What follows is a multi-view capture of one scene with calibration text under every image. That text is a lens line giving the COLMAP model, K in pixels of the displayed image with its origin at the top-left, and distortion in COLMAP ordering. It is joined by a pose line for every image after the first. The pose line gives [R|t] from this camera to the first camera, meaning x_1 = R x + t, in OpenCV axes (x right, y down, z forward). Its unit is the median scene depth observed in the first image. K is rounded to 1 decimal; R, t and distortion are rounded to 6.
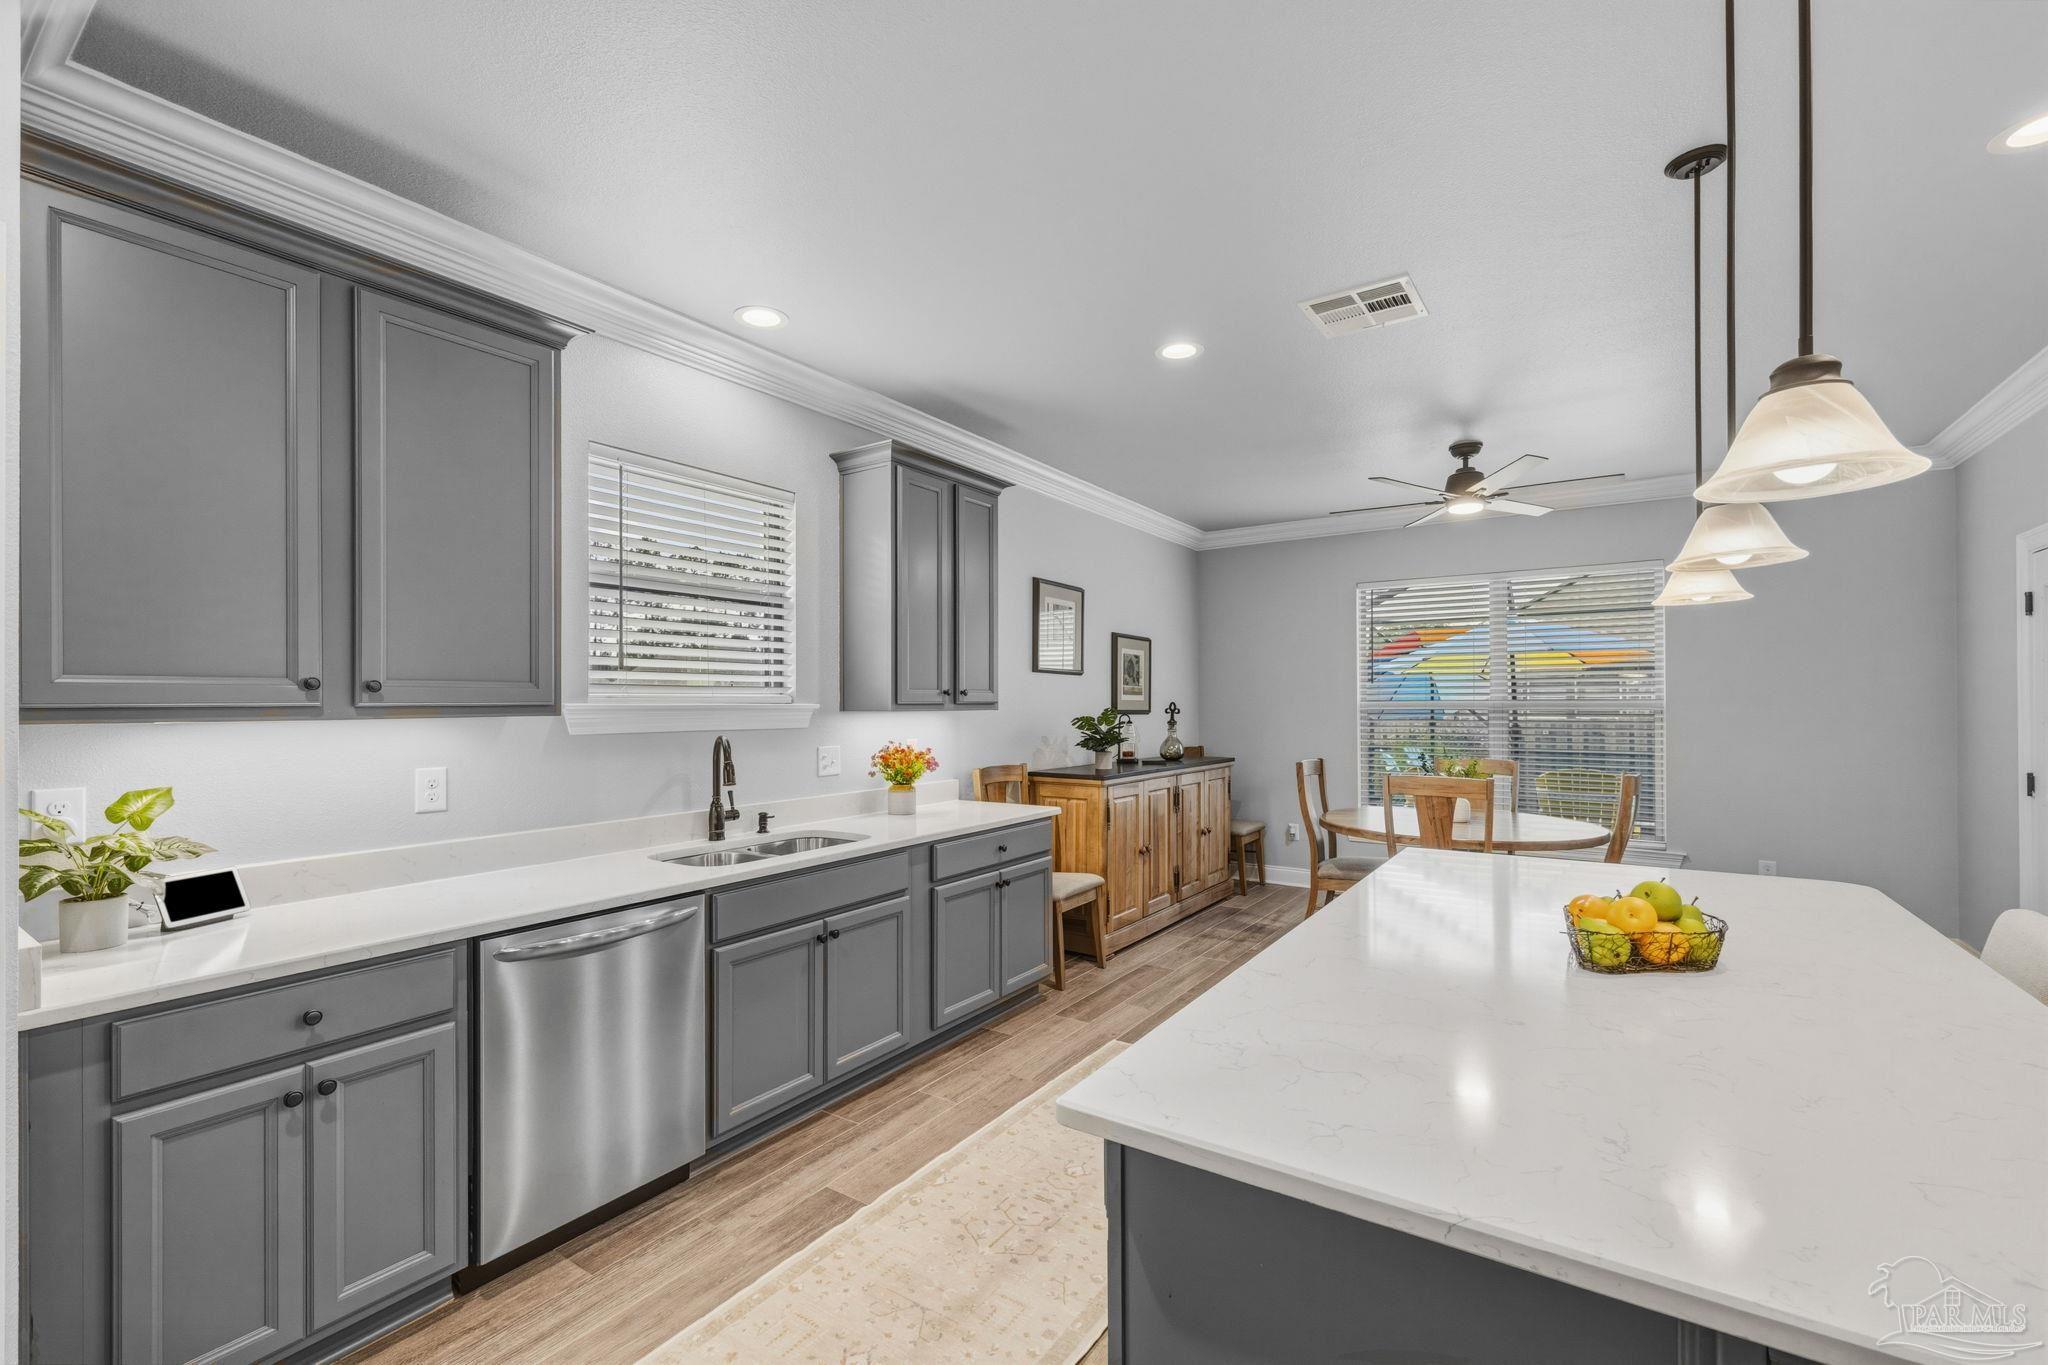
lens RADIAL K [[867.5, 0, 1011.3], [0, 867.5, 698.2], [0, 0, 1]] dist [0.000160, 0.000477]
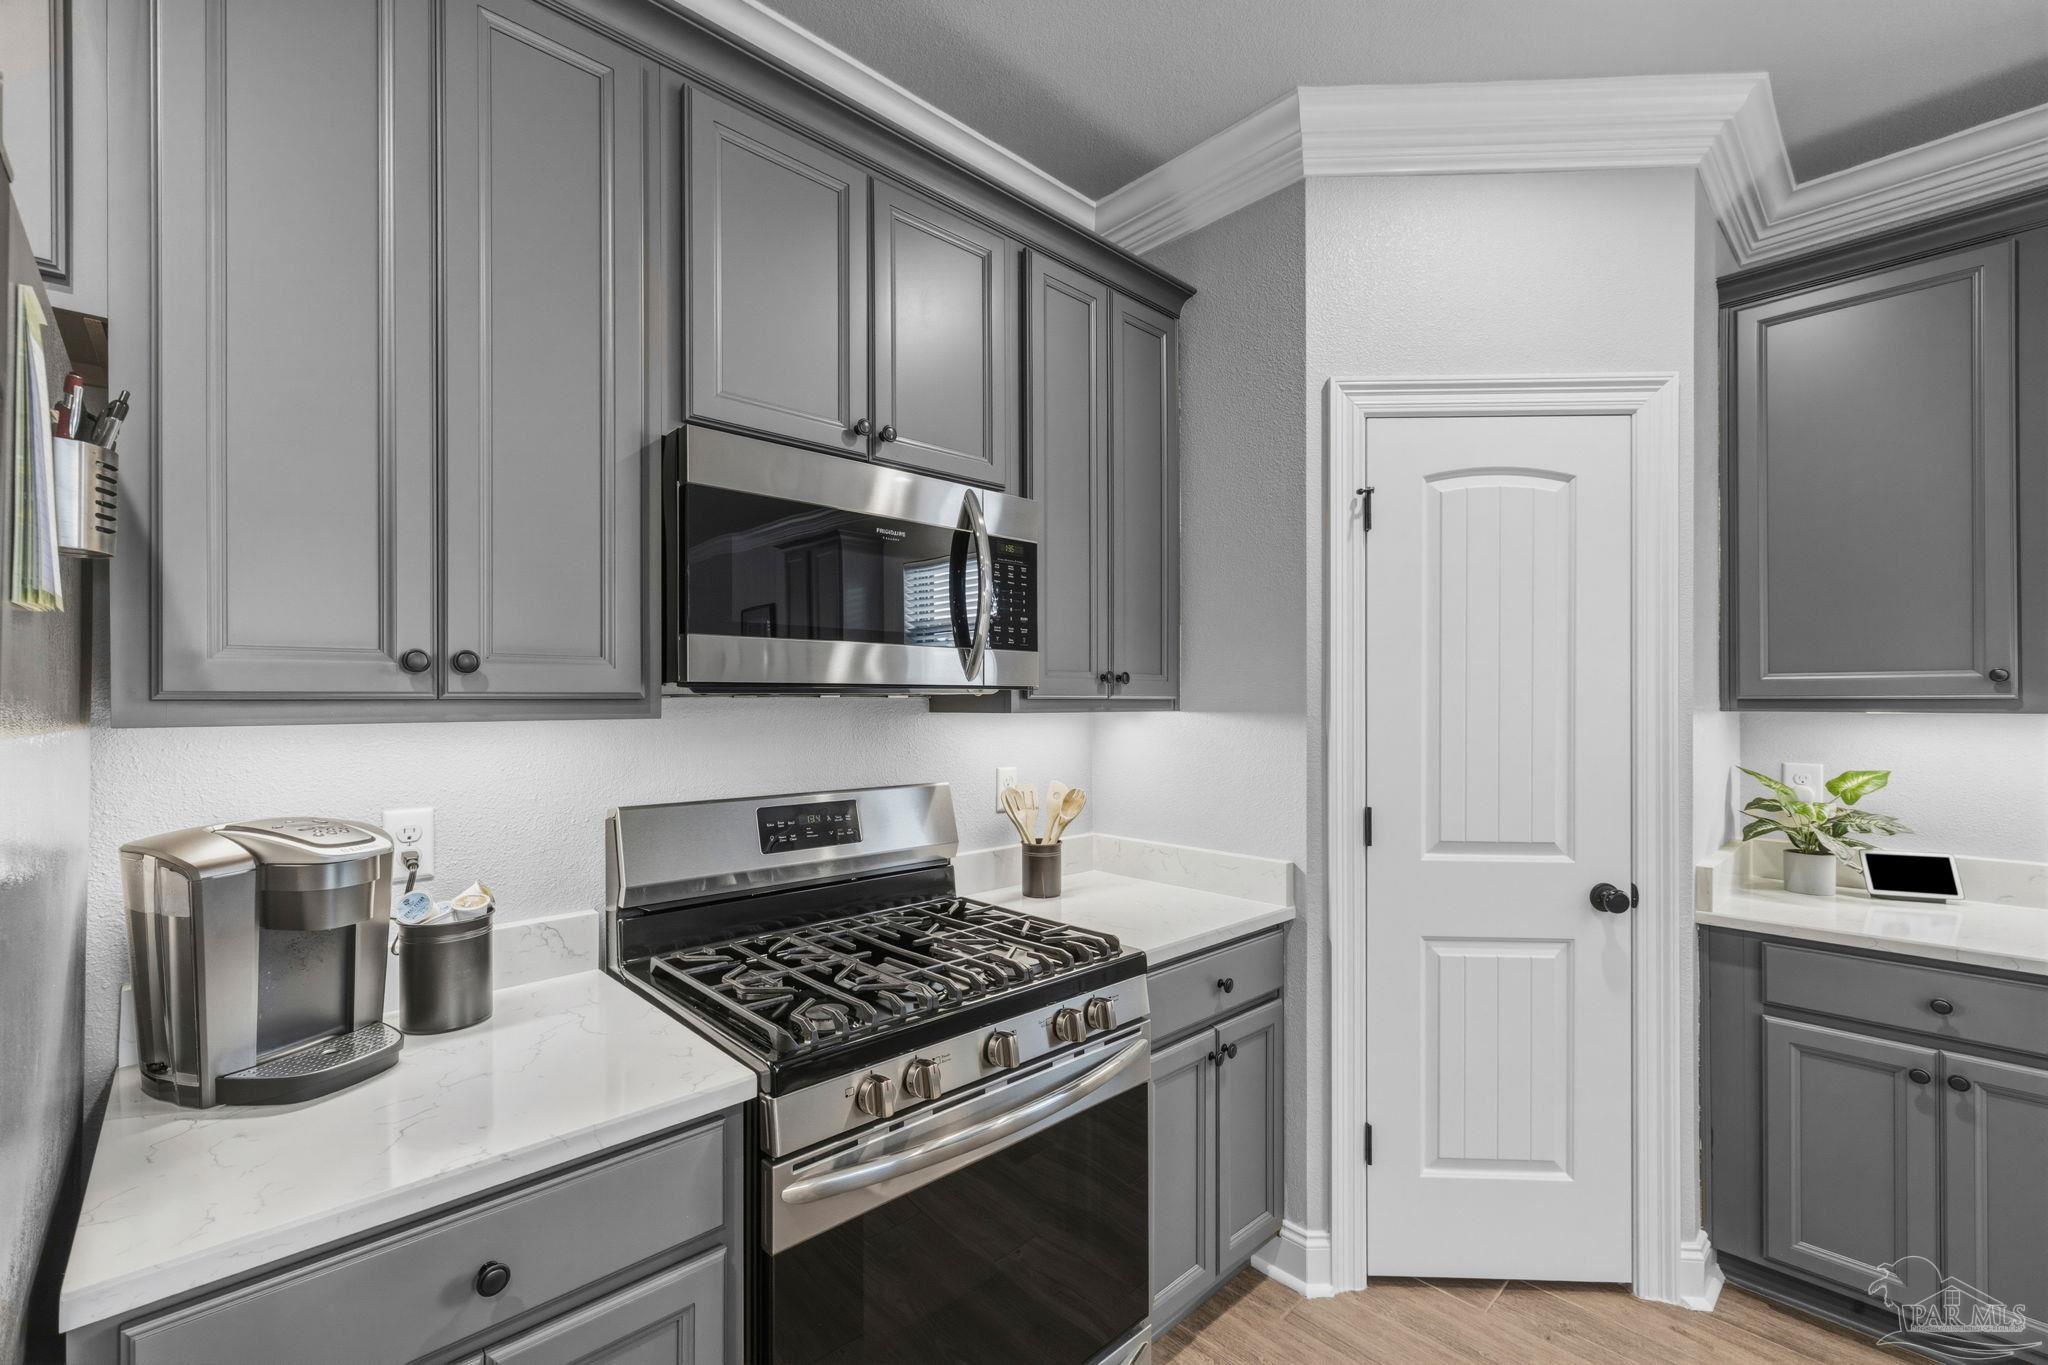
lens RADIAL K [[867.5, 0, 1011.3], [0, 867.5, 698.2], [0, 0, 1]] dist [0.000160, 0.000477]
pose [[-0.214338, 0.002884, -0.976755, 0.214677], [0.005778, 0.999982, 0.001685, 0.000636], [0.976742, -0.005283, -0.214351, 0.083224]]
